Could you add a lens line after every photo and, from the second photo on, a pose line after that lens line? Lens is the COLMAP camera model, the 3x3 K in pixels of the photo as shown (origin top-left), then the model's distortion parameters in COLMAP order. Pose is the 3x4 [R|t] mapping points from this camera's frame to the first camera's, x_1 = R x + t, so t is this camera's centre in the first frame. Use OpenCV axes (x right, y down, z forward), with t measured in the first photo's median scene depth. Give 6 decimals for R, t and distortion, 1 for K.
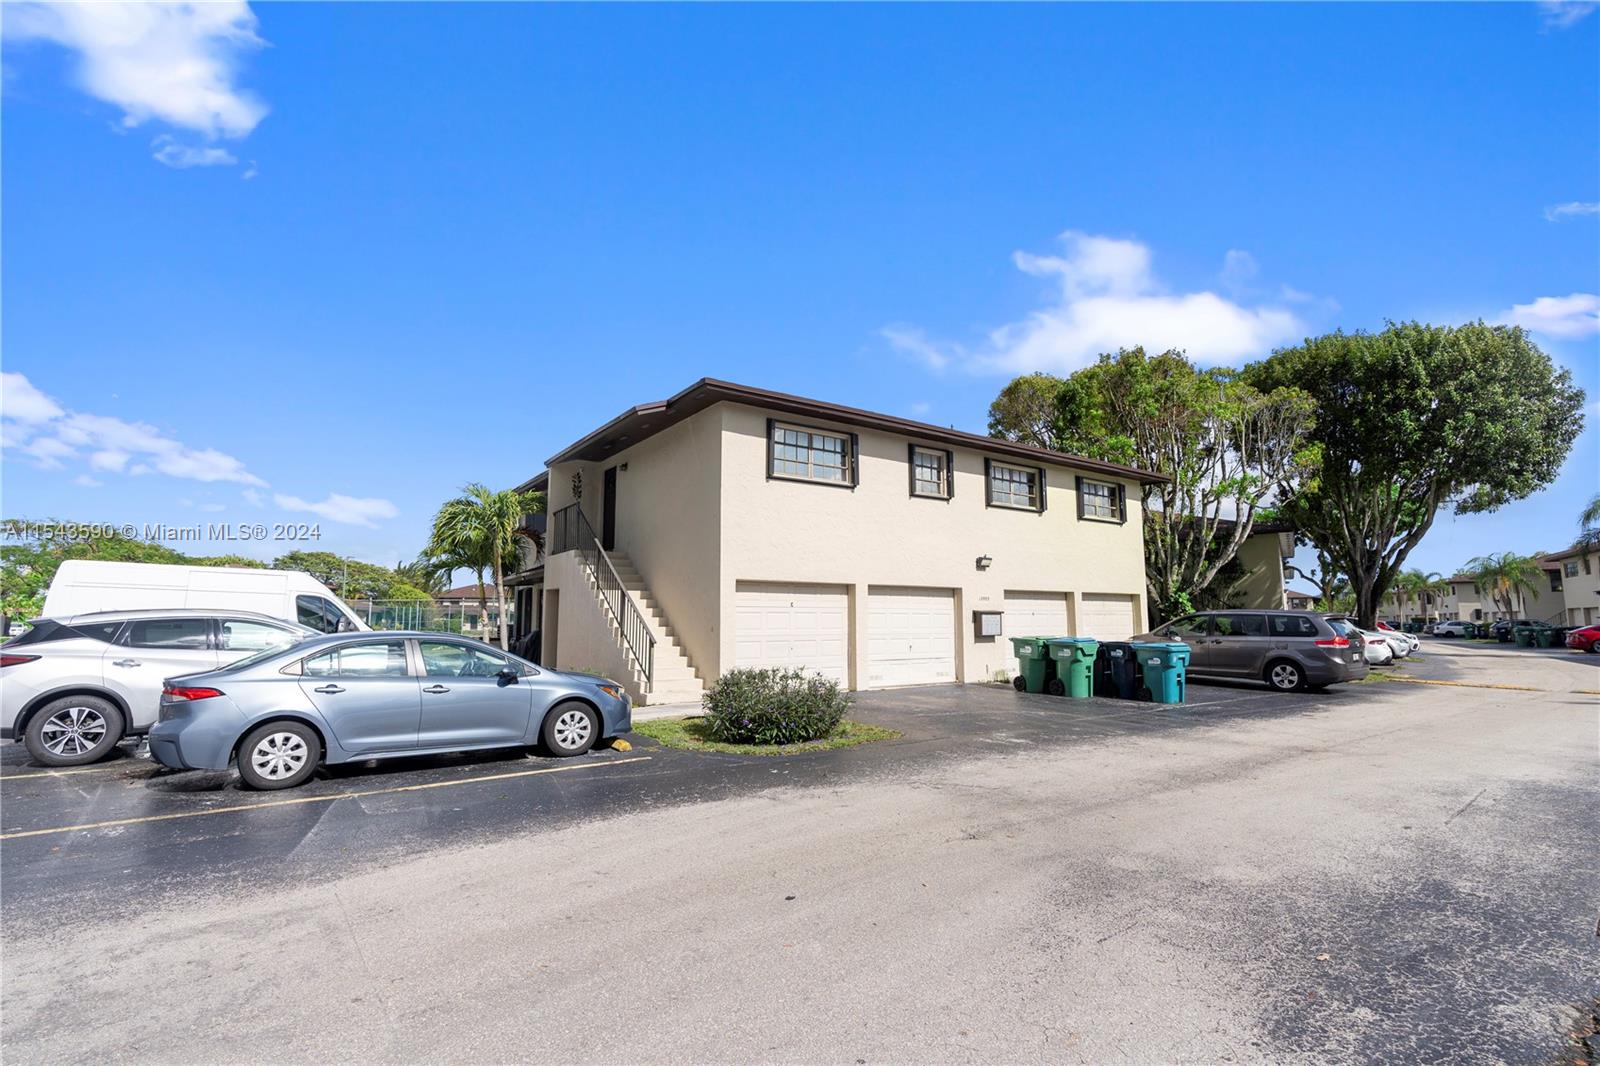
lens RADIAL K [[731.8, 0, 793.7], [0, 731.8, 529.6], [0, 0, 1]] dist [-0.003162, 0.000722]
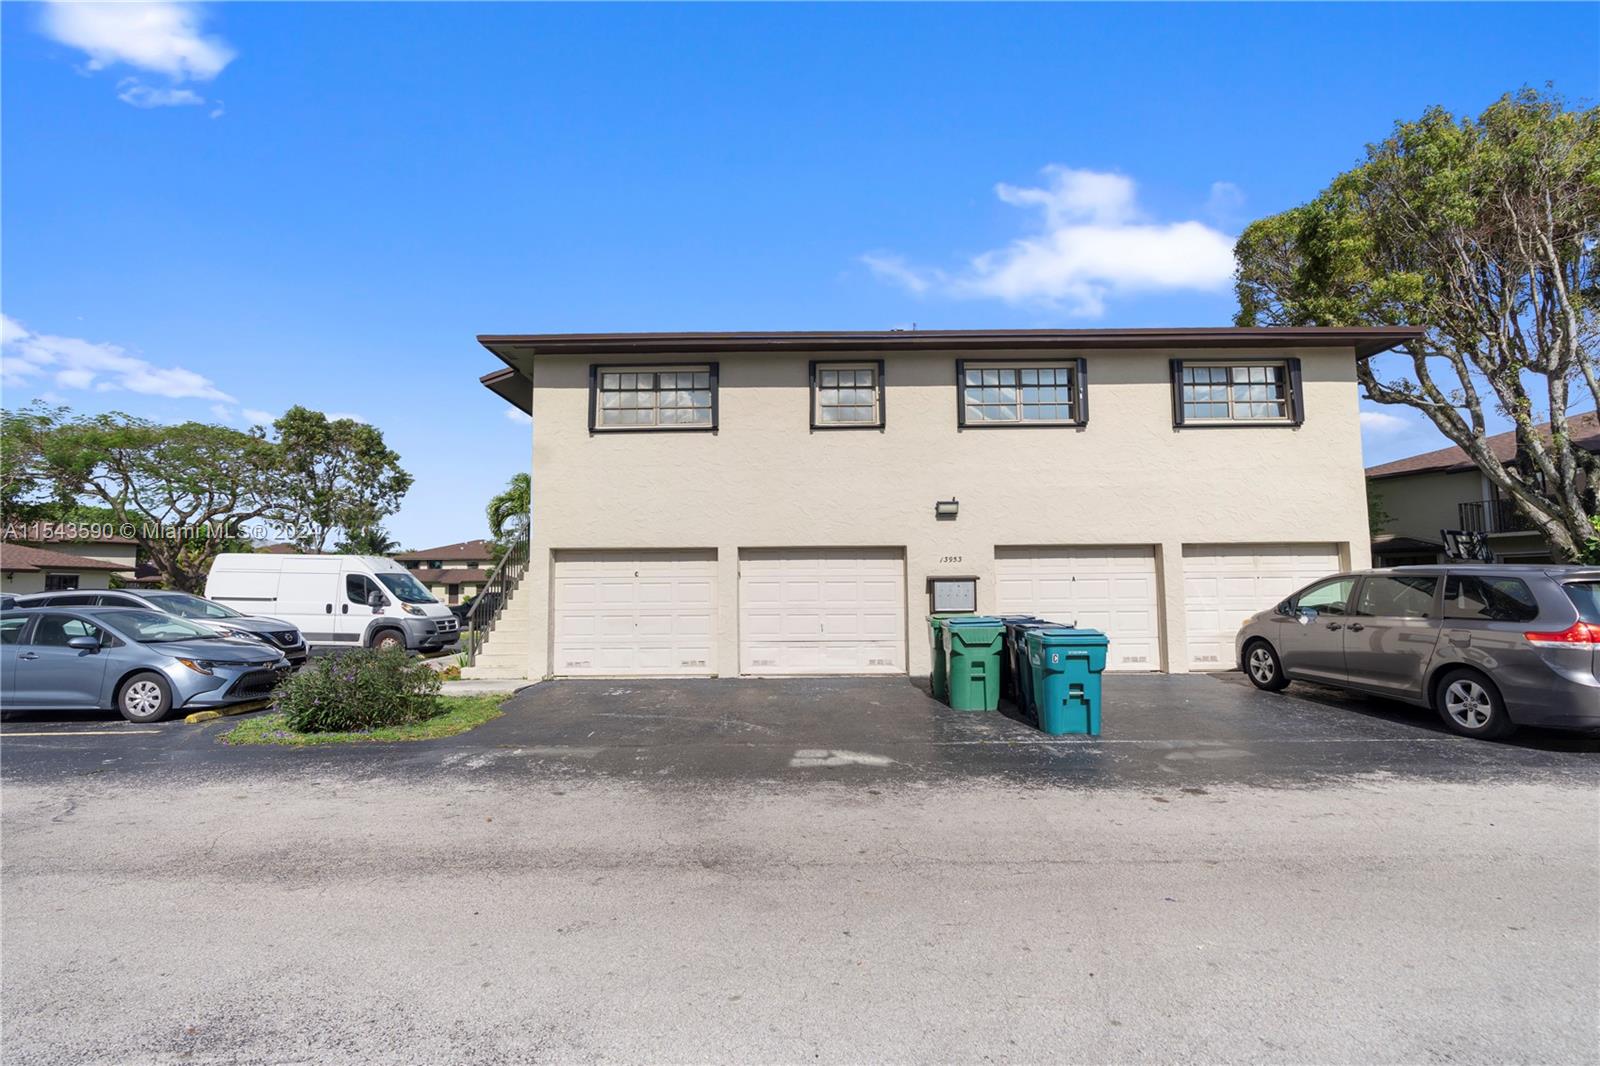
lens RADIAL K [[701.3, 0, 799.8], [0, 701.3, 540.1], [0, 0, 1]] dist [-0.003914, -0.000236]
pose [[0.818939, -0.048486, -0.571829, 0.537868], [0.078627, 0.996508, 0.028109, 0.045707], [0.568469, -0.067981, 0.819891, 0.364993]]
